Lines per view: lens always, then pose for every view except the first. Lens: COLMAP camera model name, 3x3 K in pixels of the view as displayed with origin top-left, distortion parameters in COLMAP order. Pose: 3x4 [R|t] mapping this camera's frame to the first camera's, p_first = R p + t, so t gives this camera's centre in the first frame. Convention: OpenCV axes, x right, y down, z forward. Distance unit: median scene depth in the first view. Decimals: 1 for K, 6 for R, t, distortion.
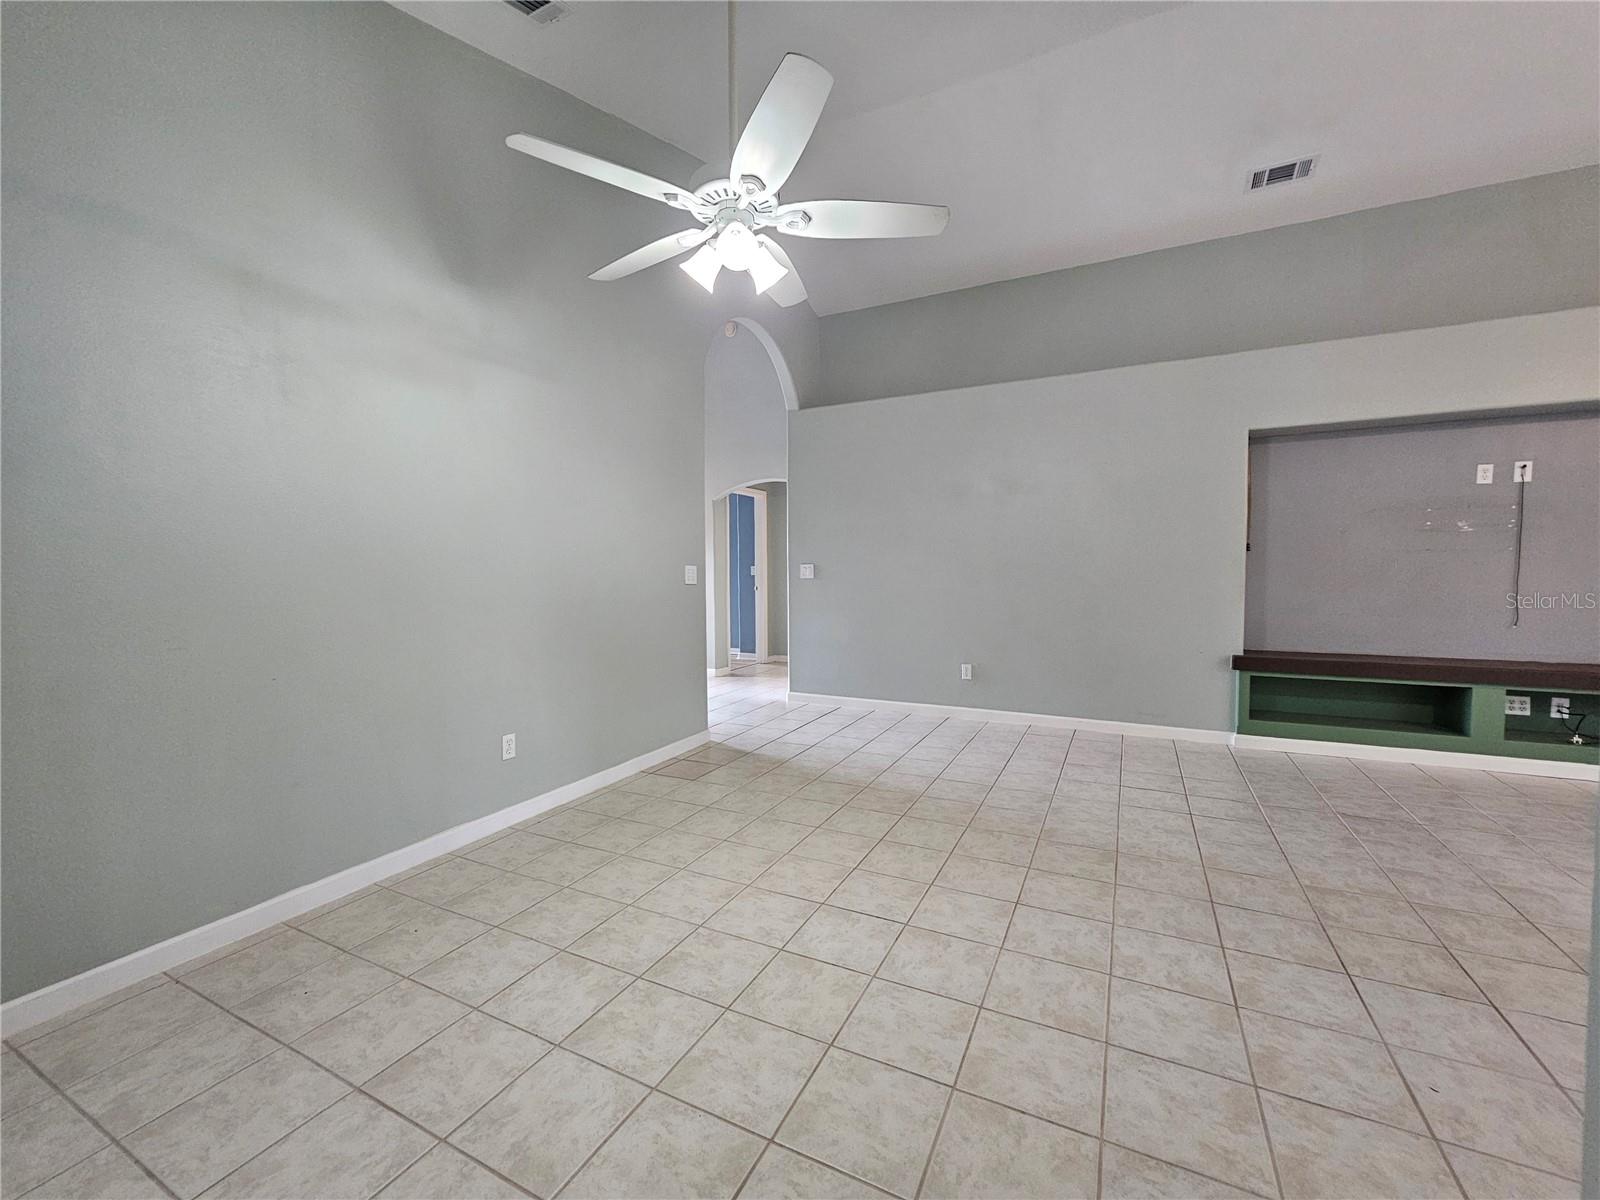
lens RADIAL K [[656.5, 0, 792.4], [0, 656.5, 601.2], [0, 0, 1]] dist [-0.001238, 0.001036]
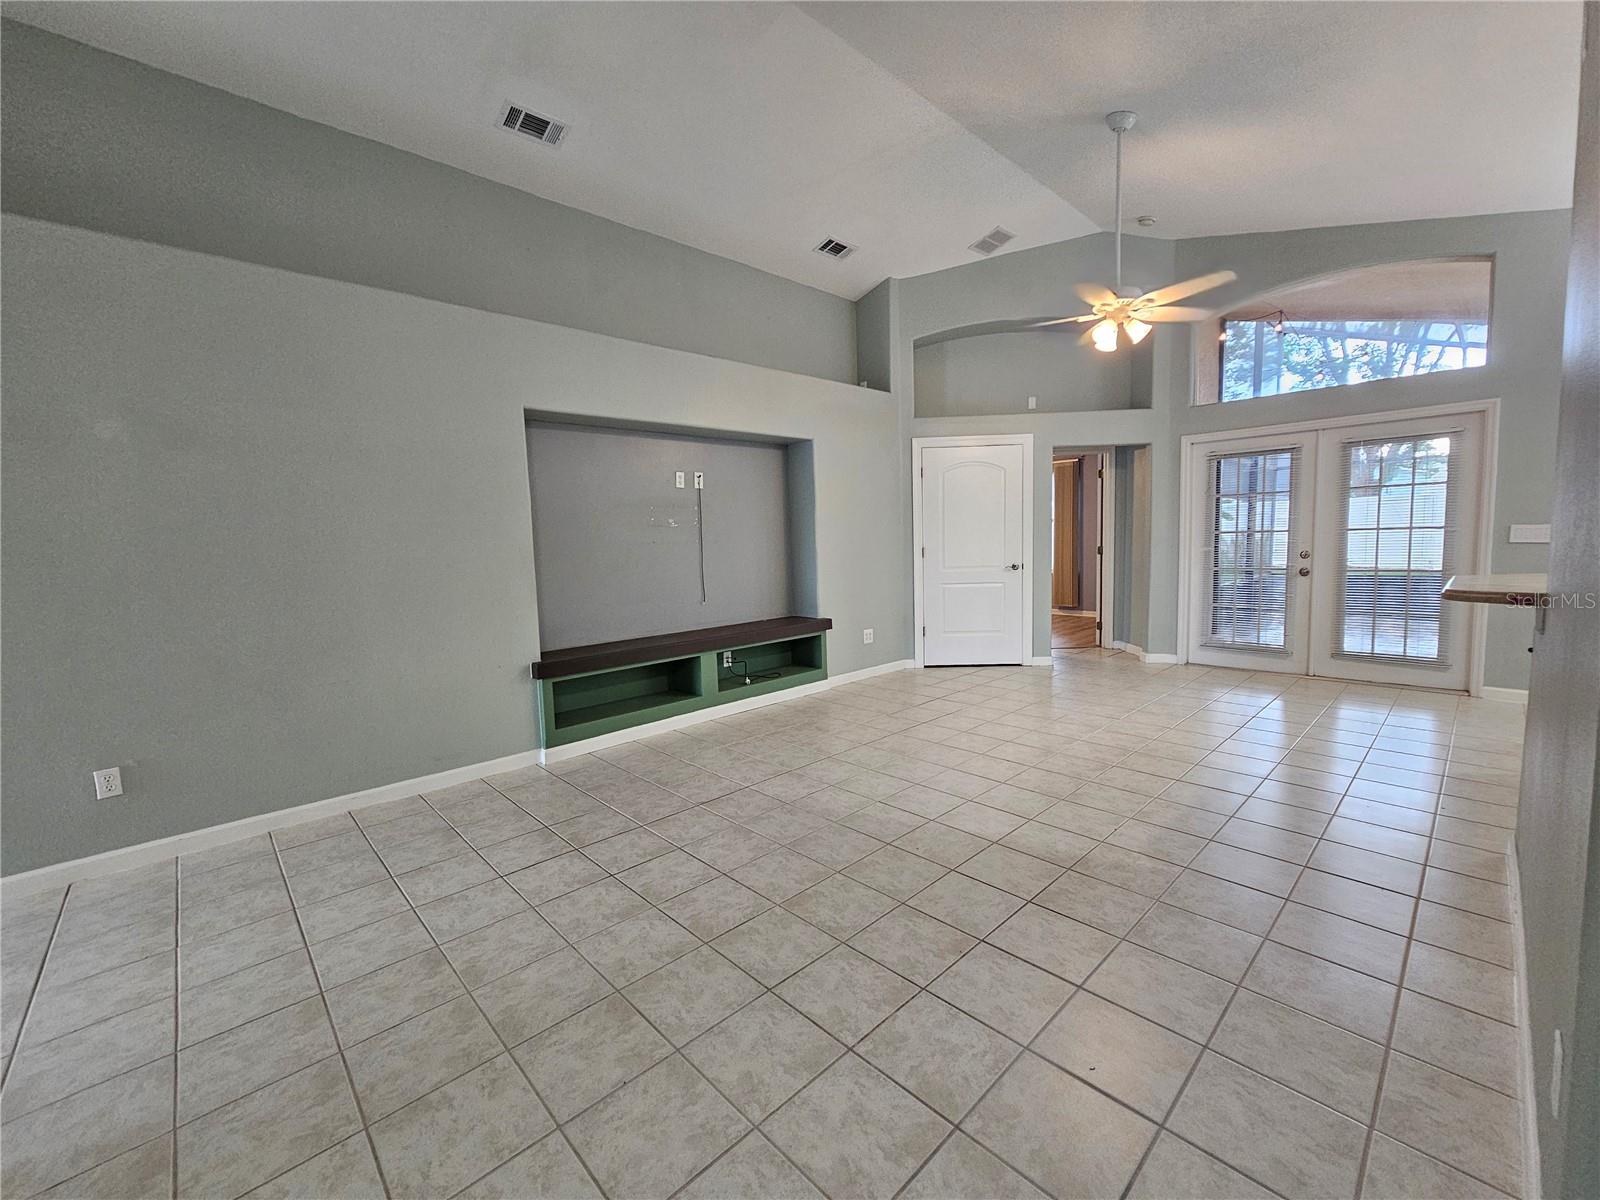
lens RADIAL K [[656.5, 0, 797.9], [0, 656.5, 596.9], [0, 0, 1]] dist [-0.001238, 0.001036]
pose [[0.331275, -0.086407, 0.939570, -0.043486], [0.075117, 0.995052, 0.065025, -0.048170], [-0.940540, 0.049036, 0.336126, 0.472534]]
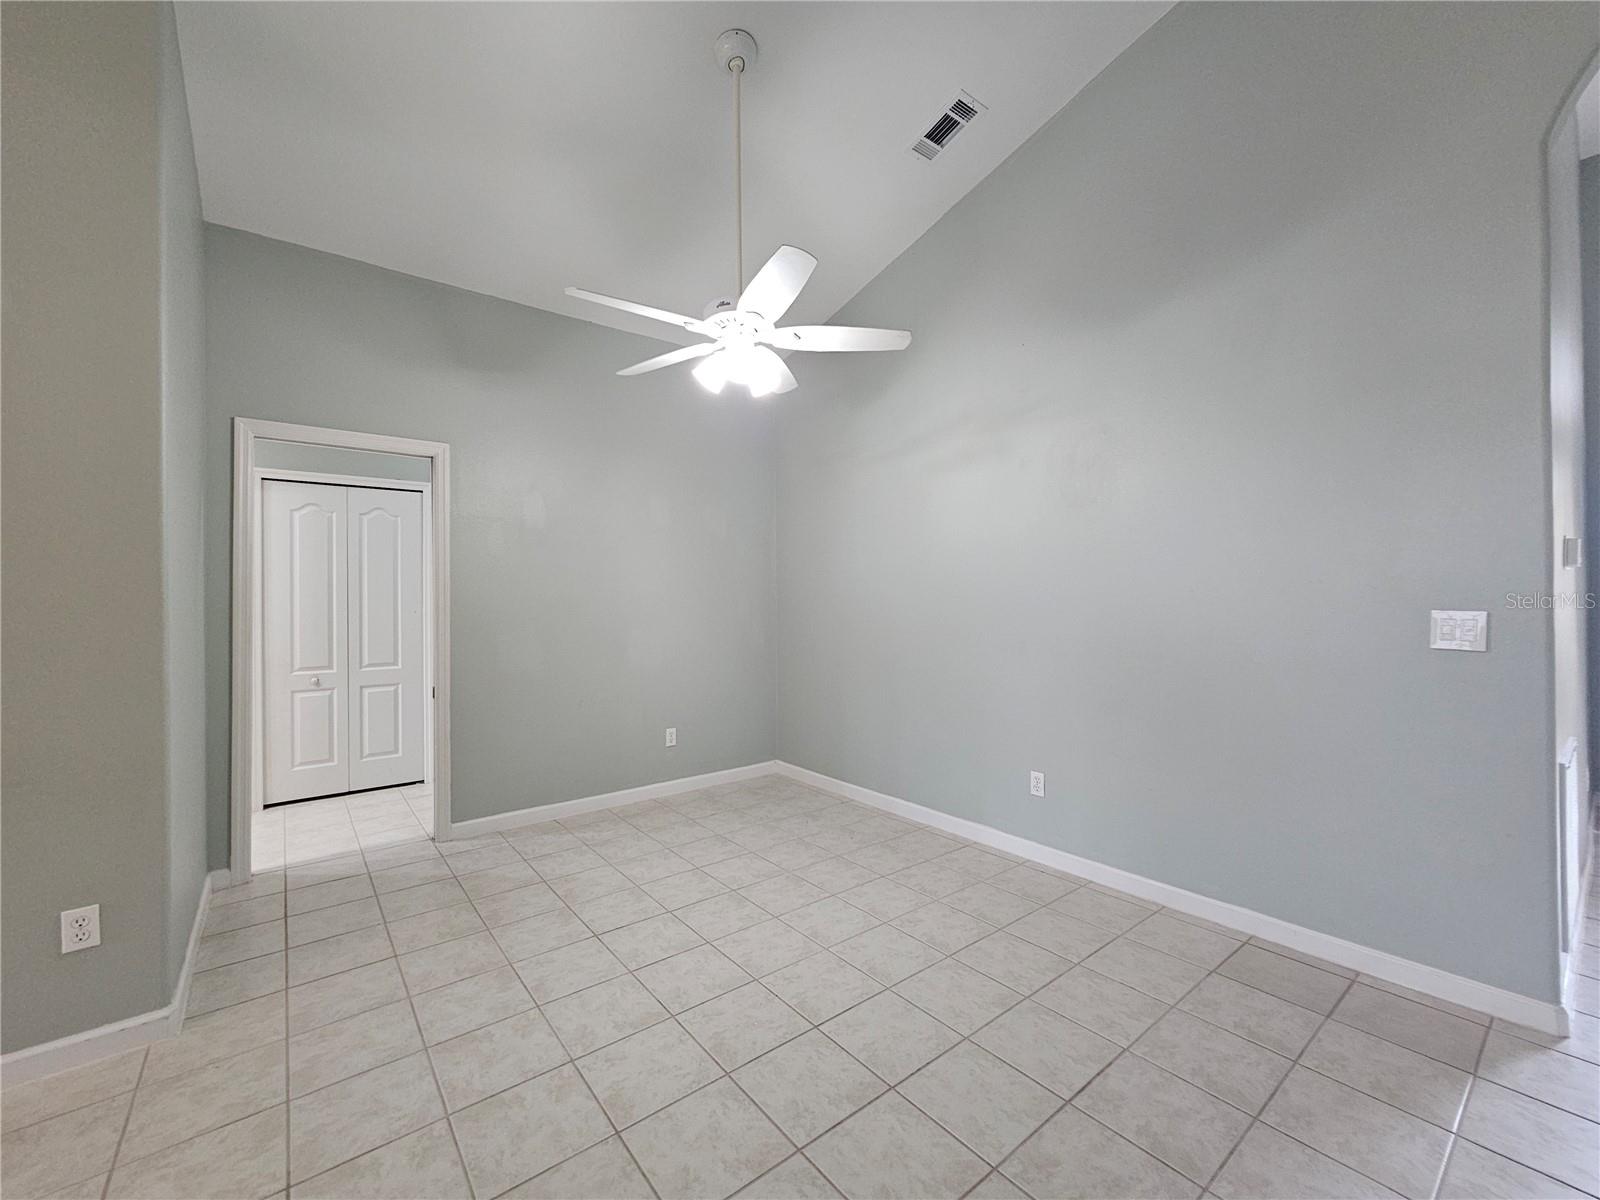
lens RADIAL K [[656.5, 0, 807.1], [0, 656.5, 602.9], [0, 0, 1]] dist [-0.001238, 0.001036]
pose [[-0.405725, 0.012693, -0.913907, 0.621080], [-0.037394, 0.998836, 0.030473, -0.078172], [0.913230, 0.046538, -0.404778, 1.016274]]
